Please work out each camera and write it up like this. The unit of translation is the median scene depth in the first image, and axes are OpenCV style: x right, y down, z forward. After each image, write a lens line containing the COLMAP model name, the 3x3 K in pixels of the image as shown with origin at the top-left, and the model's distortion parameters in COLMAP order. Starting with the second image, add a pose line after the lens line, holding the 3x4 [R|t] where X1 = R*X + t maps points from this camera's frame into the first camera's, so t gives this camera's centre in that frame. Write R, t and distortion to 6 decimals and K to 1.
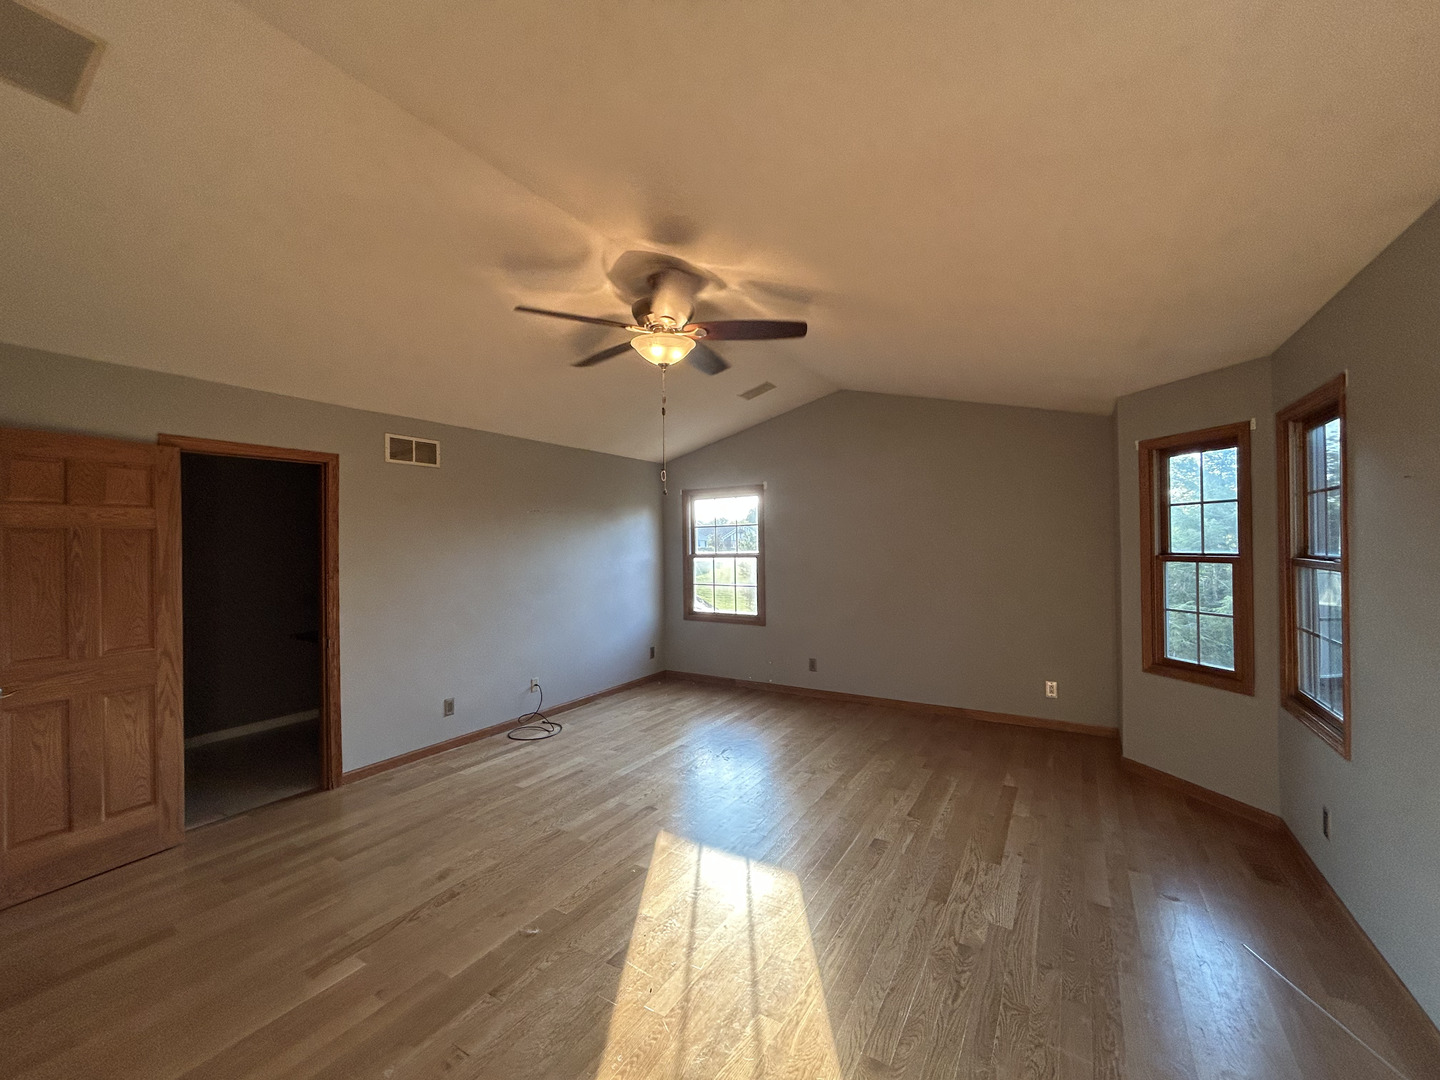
lens RADIAL K [[583.8, 0, 720.0], [0, 583.8, 540.0], [0, 0, 1]] dist [0.001286, 0.000282]
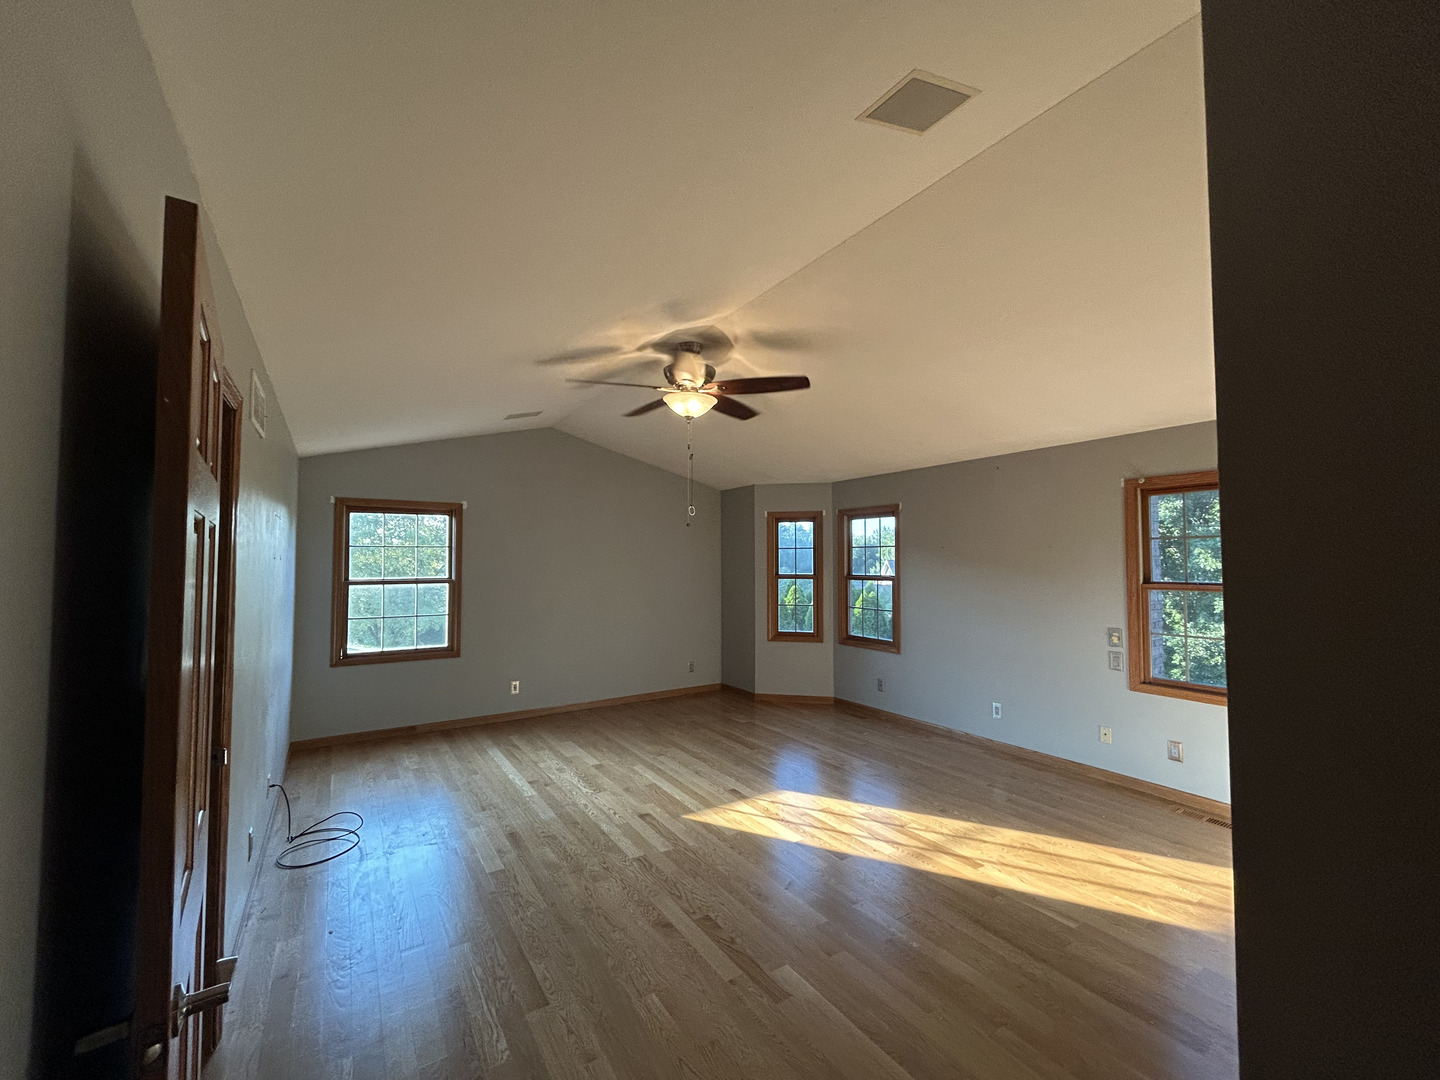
lens RADIAL K [[583.8, 0, 720.0], [0, 583.8, 540.0], [0, 0, 1]] dist [0.001286, 0.000282]
pose [[0.421962, 0.045684, 0.905462, -0.998907], [-0.010225, 0.998906, -0.045634, 0.000327], [-0.906556, 0.009998, 0.421967, 0.391982]]
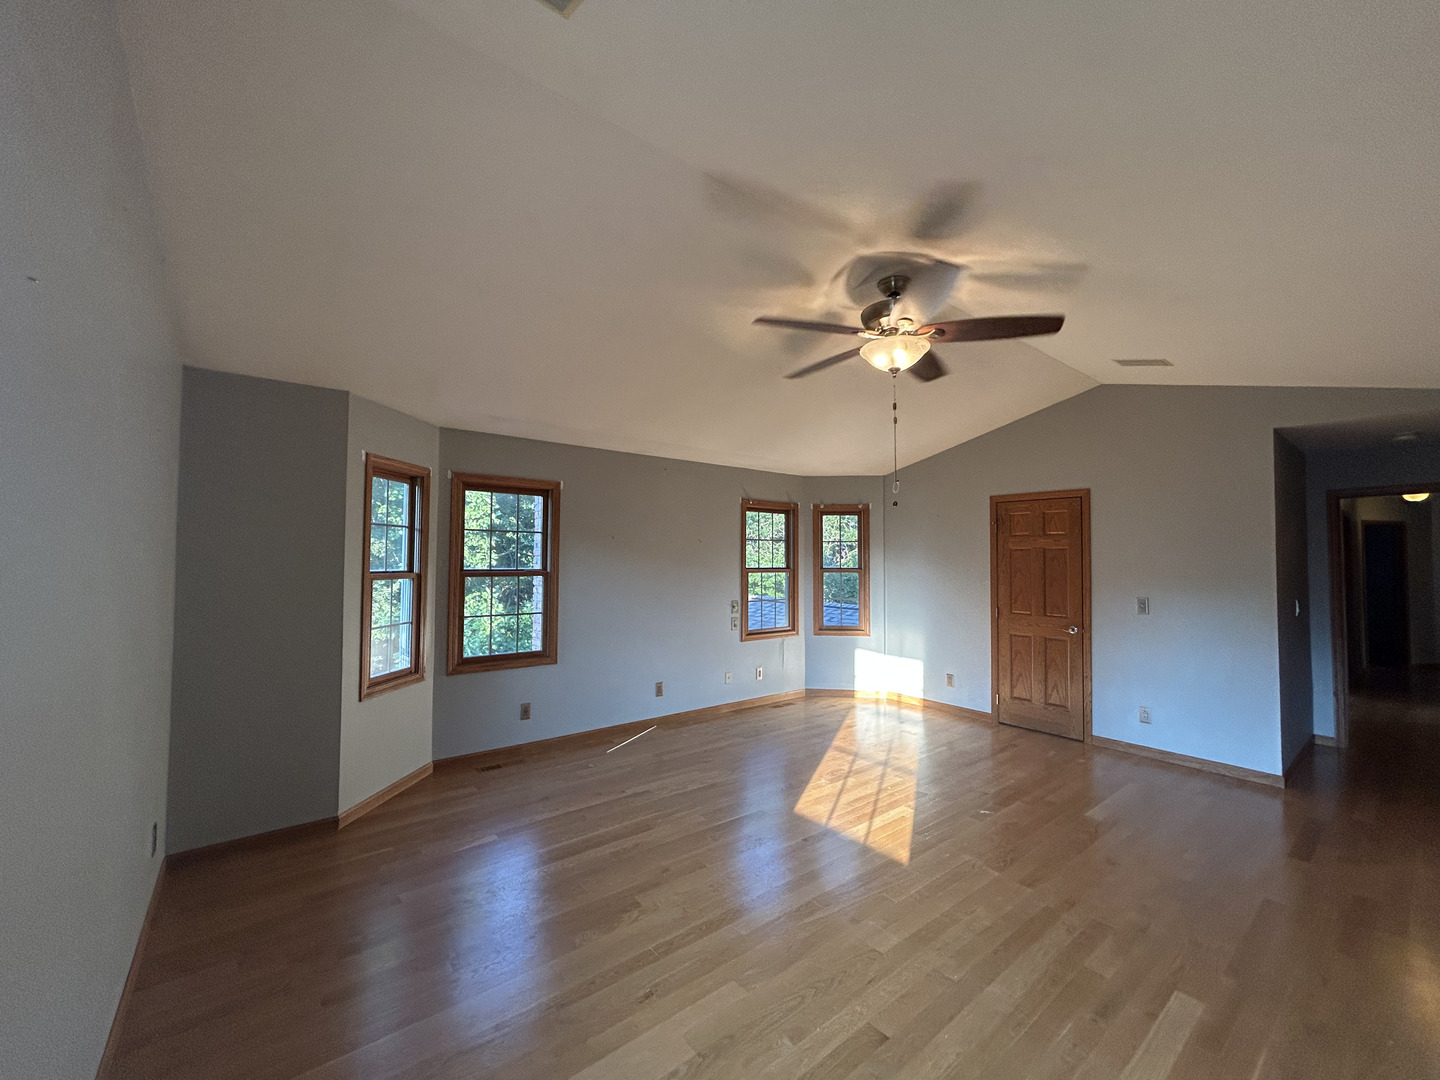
lens RADIAL K [[583.8, 0, 720.0], [0, 583.8, 540.0], [0, 0, 1]] dist [0.001286, 0.000282]
pose [[-0.942103, 0.016699, 0.334906, -0.125685], [0.002682, 0.999103, -0.042271, 0.012231], [-0.335312, -0.038925, -0.941303, 1.747965]]
